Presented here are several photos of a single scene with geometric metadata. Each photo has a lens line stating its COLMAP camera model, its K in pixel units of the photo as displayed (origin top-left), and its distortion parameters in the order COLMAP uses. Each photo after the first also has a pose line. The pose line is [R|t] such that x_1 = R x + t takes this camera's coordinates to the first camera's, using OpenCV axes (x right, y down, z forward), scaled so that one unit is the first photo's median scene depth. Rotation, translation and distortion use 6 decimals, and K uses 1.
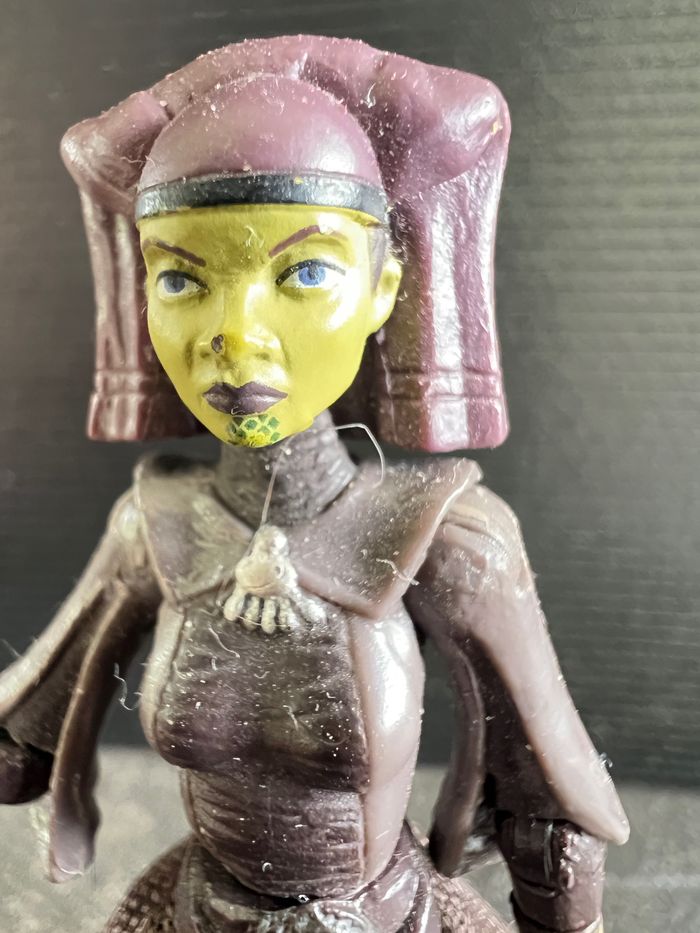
lens RADIAL K [[729.8, 0, 281.3], [0, 729.8, 426.0], [0, 0, 1]] dist [-0.031024, 0.001737]
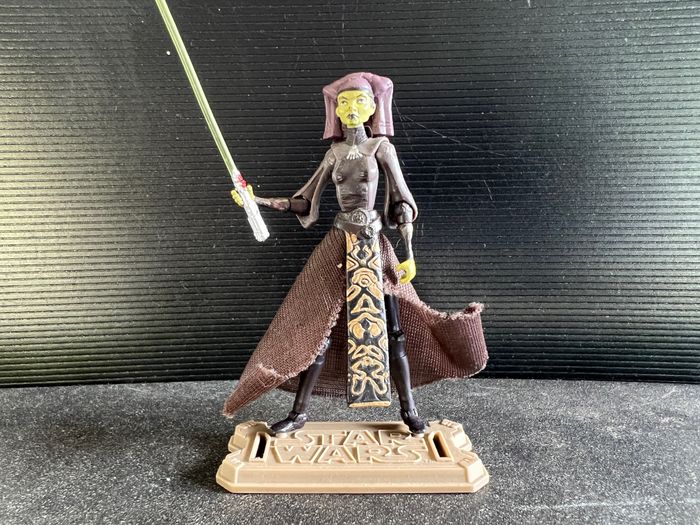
lens RADIAL K [[538.4, 0, 317.2], [0, 538.4, 320.0], [0, 0, 1]] dist [-0.002075, -0.002891]
pose [[0.997514, 0.036695, -0.060165, -0.000191], [-0.043887, 0.991442, -0.122949, 2.316531], [0.055139, 0.125284, 0.990588, -3.598827]]
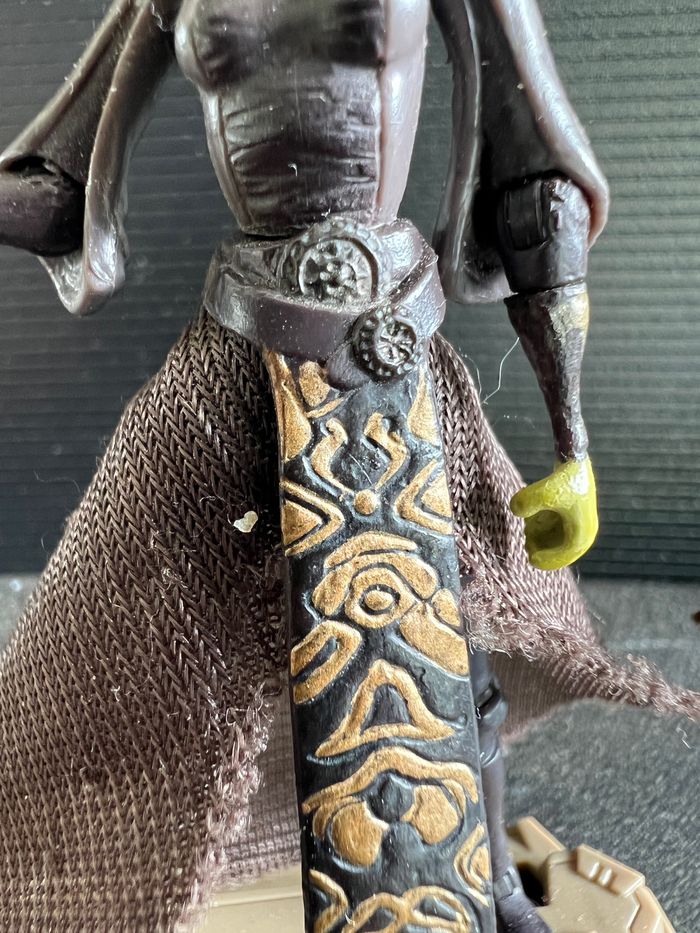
lens RADIAL K [[729.8, 0, 281.3], [0, 729.8, 426.0], [0, 0, 1]] dist [-0.031024, 0.001737]
pose [[0.998722, -0.020966, 0.045976, -0.102476], [0.019962, 0.999554, 0.022200, 1.028596], [-0.046421, -0.021254, 0.998696, -0.134280]]
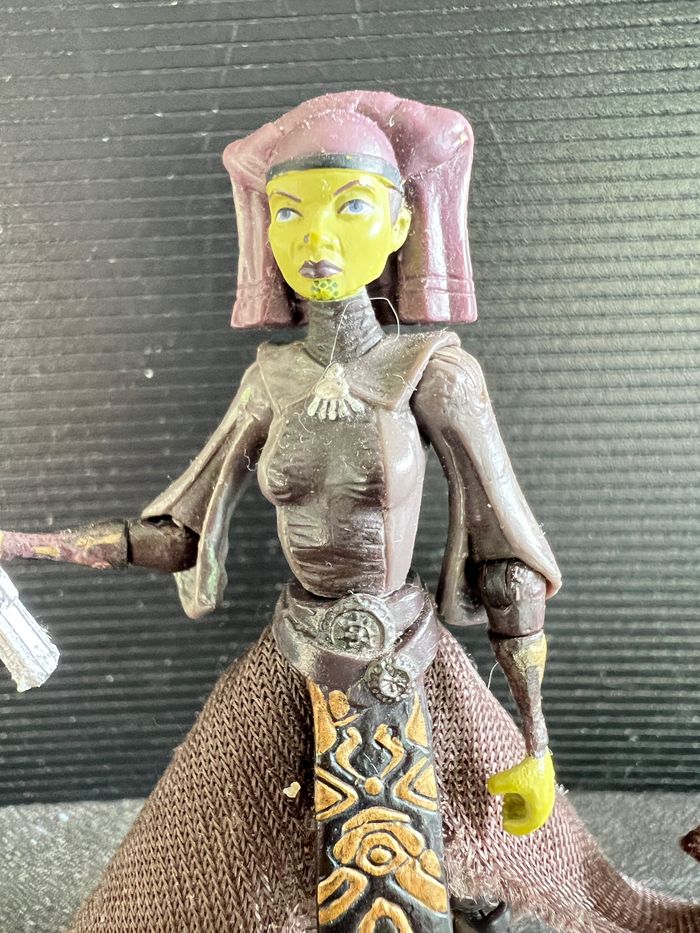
lens RADIAL K [[709.8, 0, 329.4], [0, 709.8, 447.7], [0, 0, 1]] dist [-0.000906, -0.040362]
pose [[0.997542, 0.019421, -0.067320, 0.092557], [-0.023774, 0.997636, -0.064478, 0.463874], [0.065908, 0.065920, 0.995646, -0.707218]]
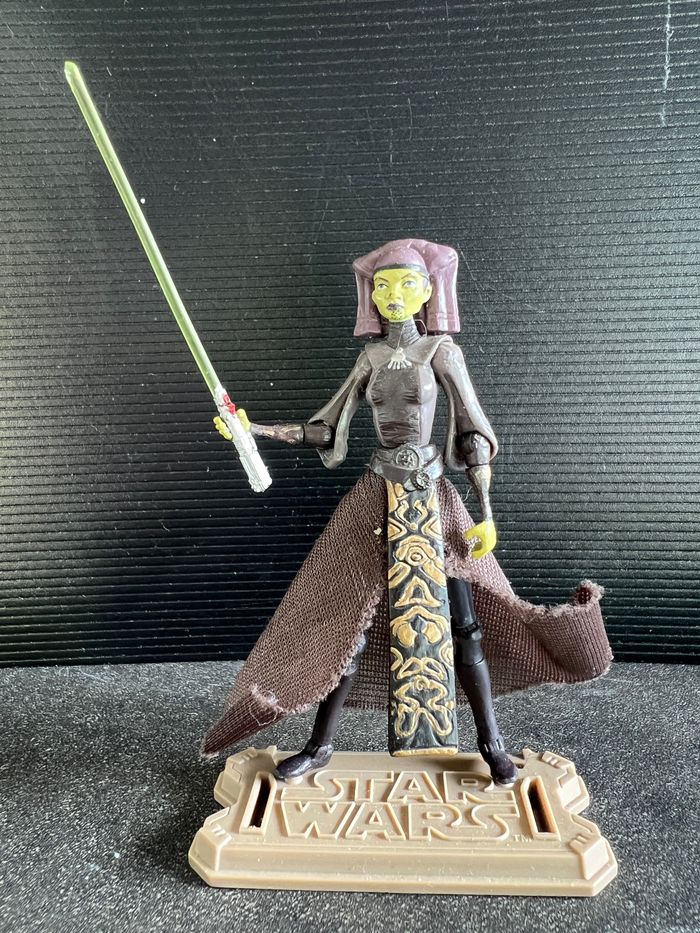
lens RADIAL K [[717.7, 0, 350.0], [0, 717.7, 466.5], [0, 0, 1]] dist [-0.002075, -0.002891]
pose [[0.993893, 0.030301, -0.106108, 0.164457], [-0.048789, 0.983137, -0.176241, 1.602402], [0.098978, 0.180341, 0.978611, -3.046076]]
